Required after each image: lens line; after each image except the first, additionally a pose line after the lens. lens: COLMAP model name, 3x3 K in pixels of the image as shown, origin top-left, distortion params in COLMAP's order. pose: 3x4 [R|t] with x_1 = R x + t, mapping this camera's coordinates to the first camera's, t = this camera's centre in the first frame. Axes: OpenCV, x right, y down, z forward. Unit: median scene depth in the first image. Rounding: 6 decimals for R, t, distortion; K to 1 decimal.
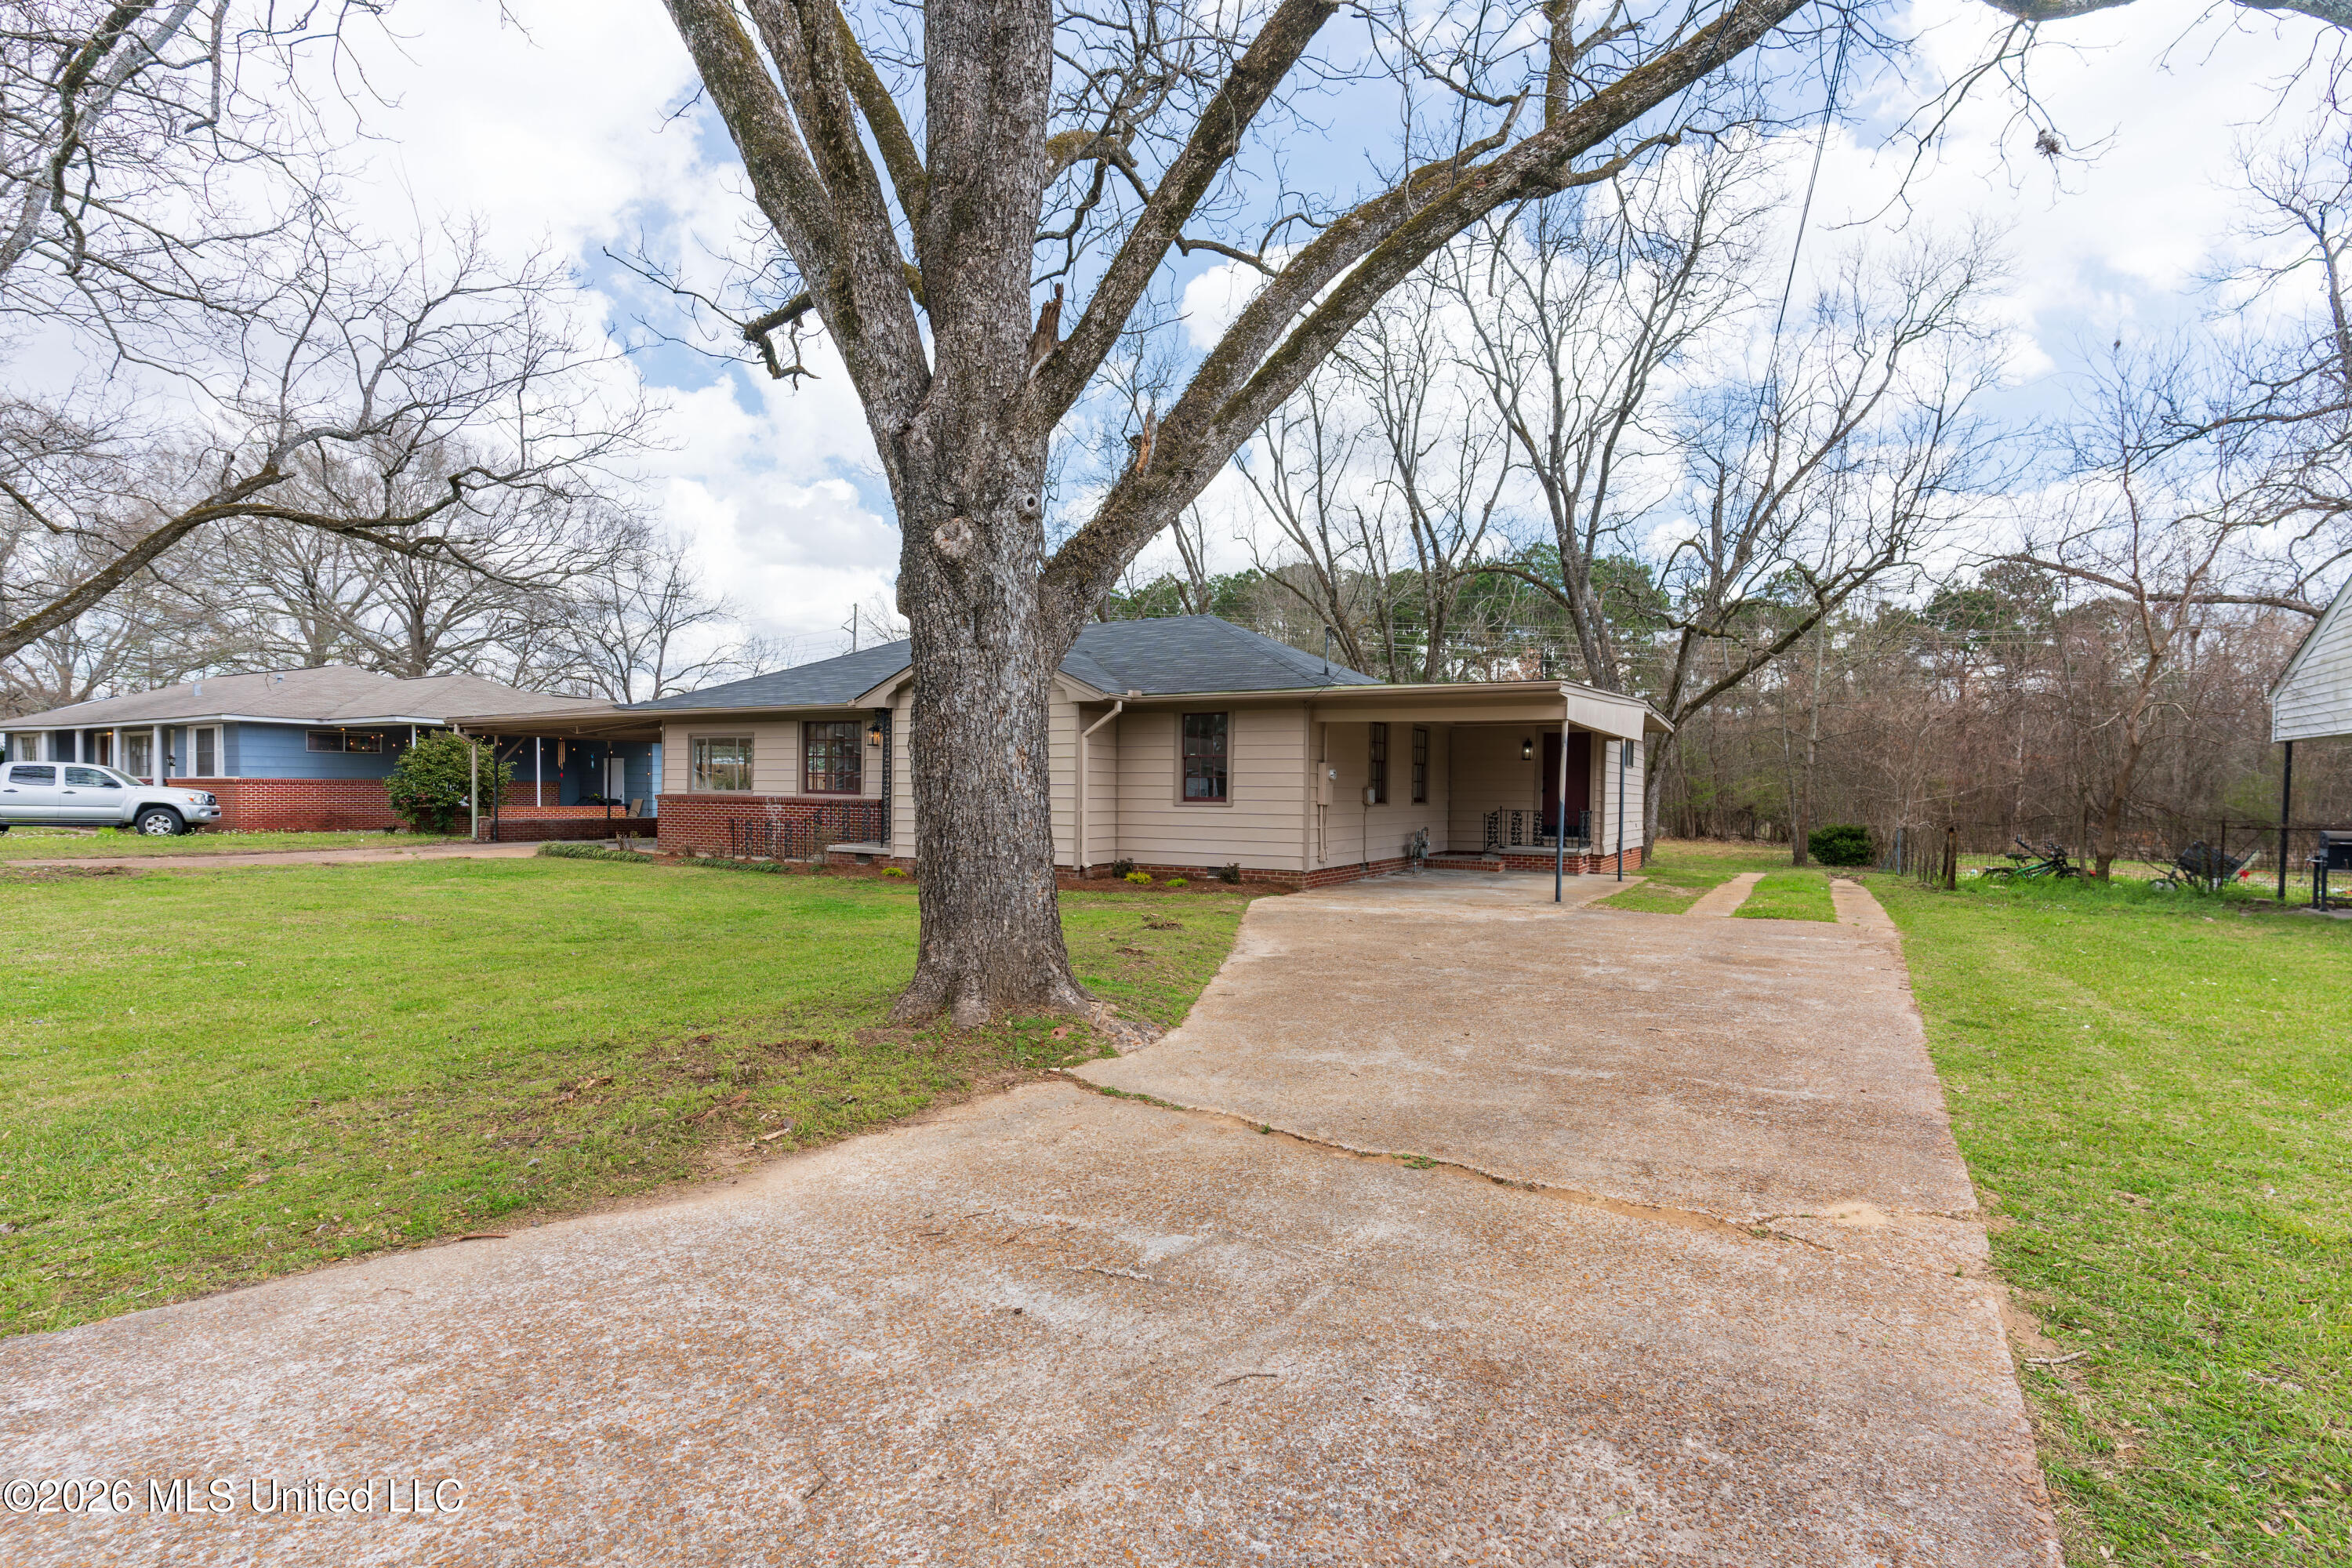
lens RADIAL K [[1141.1, 0, 1181.9], [0, 1141.1, 802.0], [0, 0, 1]] dist [0.001239, 0.001320]
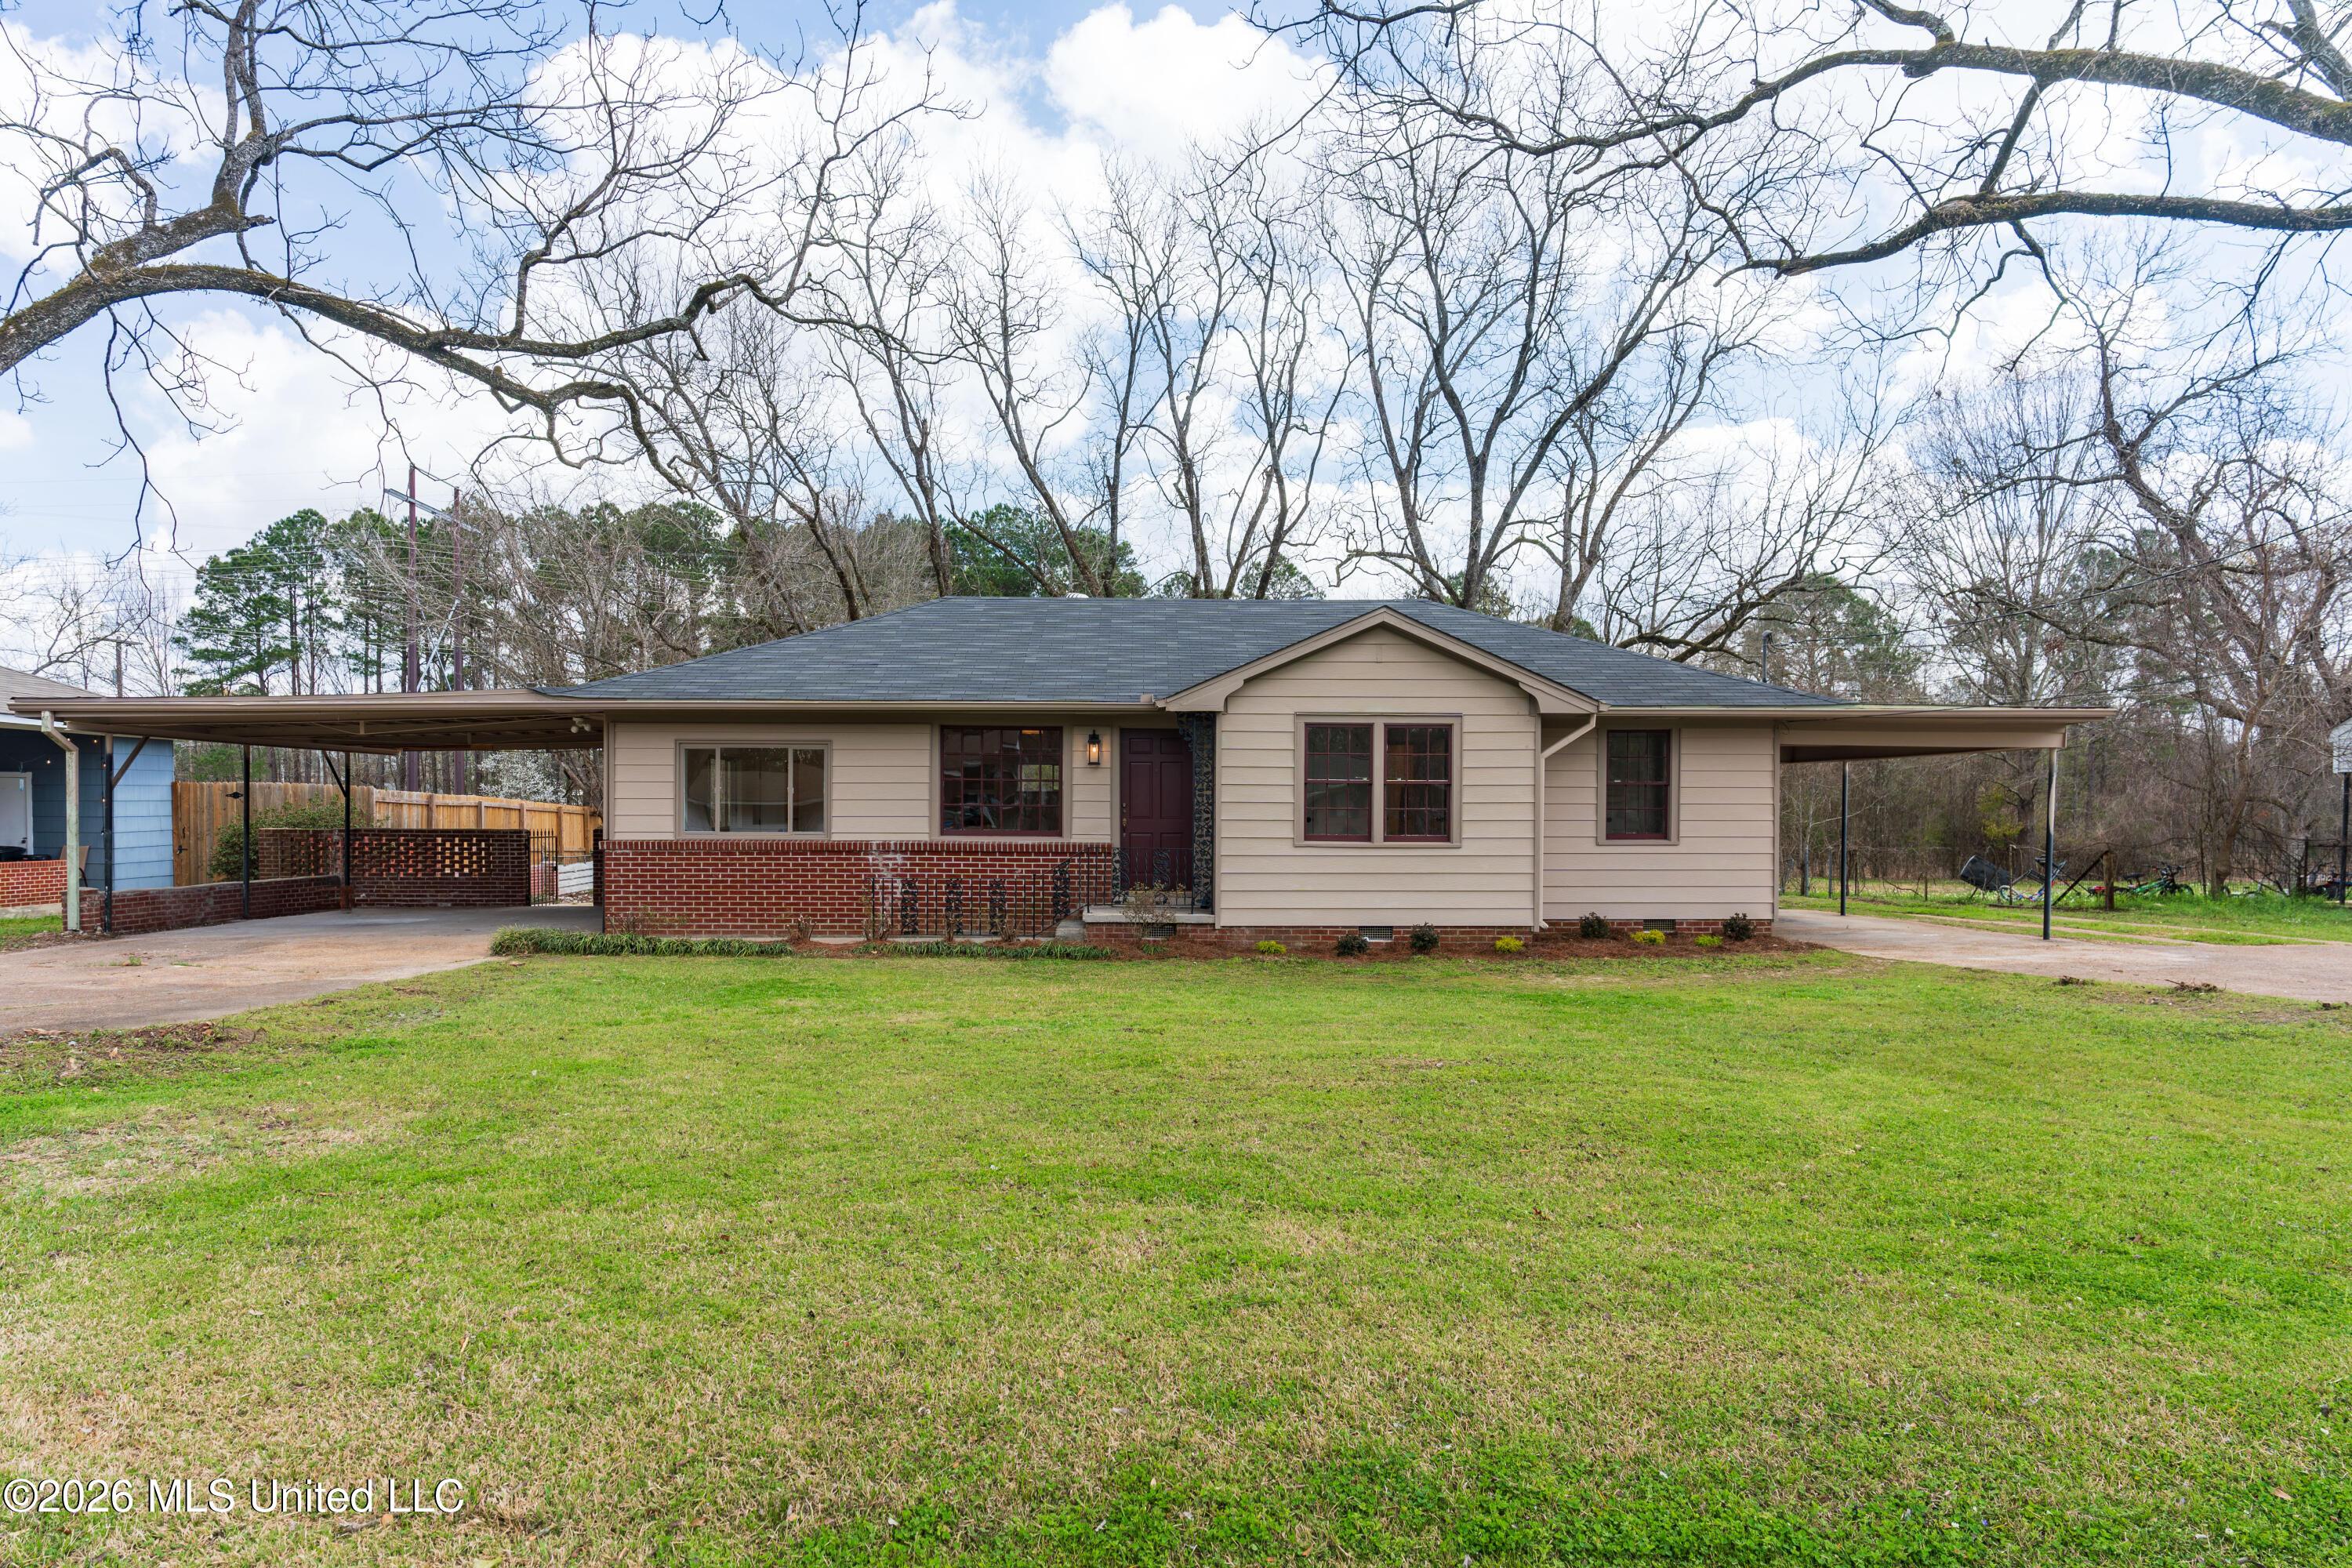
lens RADIAL K [[1493.4, 0, 1148.8], [0, 1493.4, 833.2], [0, 0, 1]] dist [0.001489, -0.004355]
pose [[0.866024, -0.016181, 0.499741, -0.642943], [0.012344, 0.999863, 0.010984, -0.016424], [-0.499851, -0.003343, 0.866105, 0.197860]]
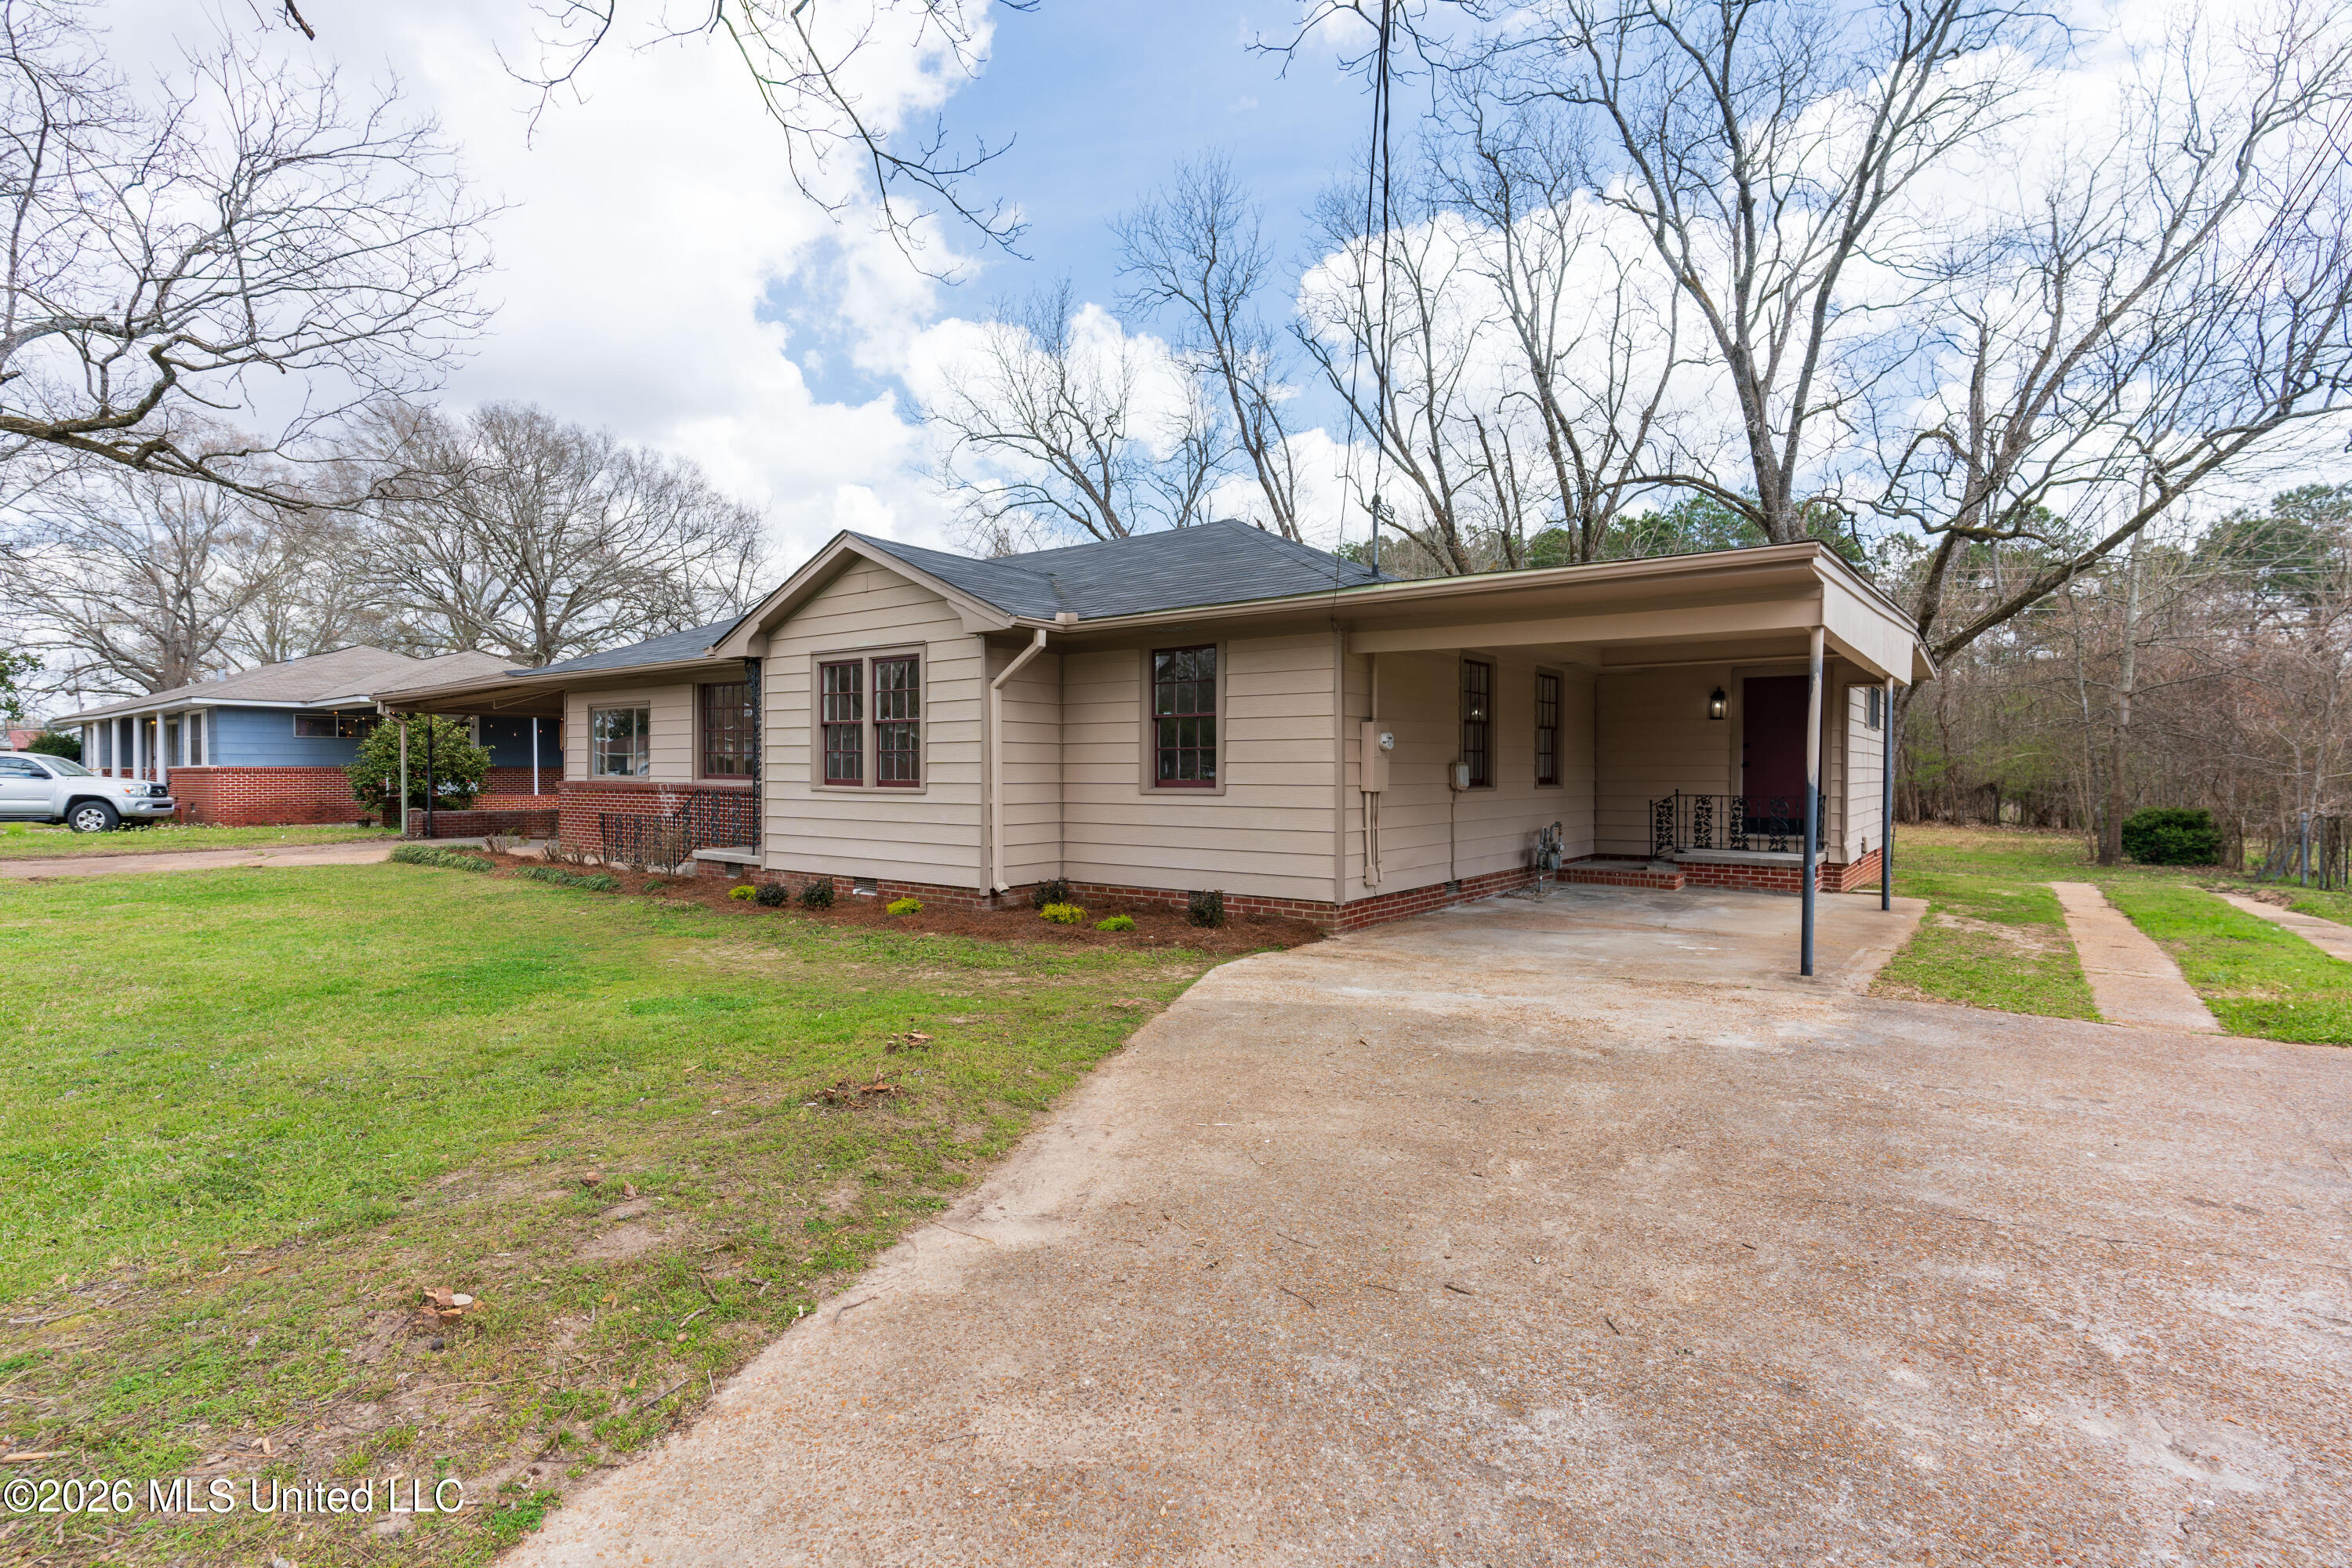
lens RADIAL K [[1141.1, 0, 1142.2], [0, 1141.1, 767.0], [0, 0, 1]] dist [0.001239, 0.001320]
pose [[0.987710, -0.010304, -0.155959, 0.075236], [0.008107, 0.999859, -0.014719, -0.001862], [0.156089, 0.013273, 0.987654, 0.293277]]
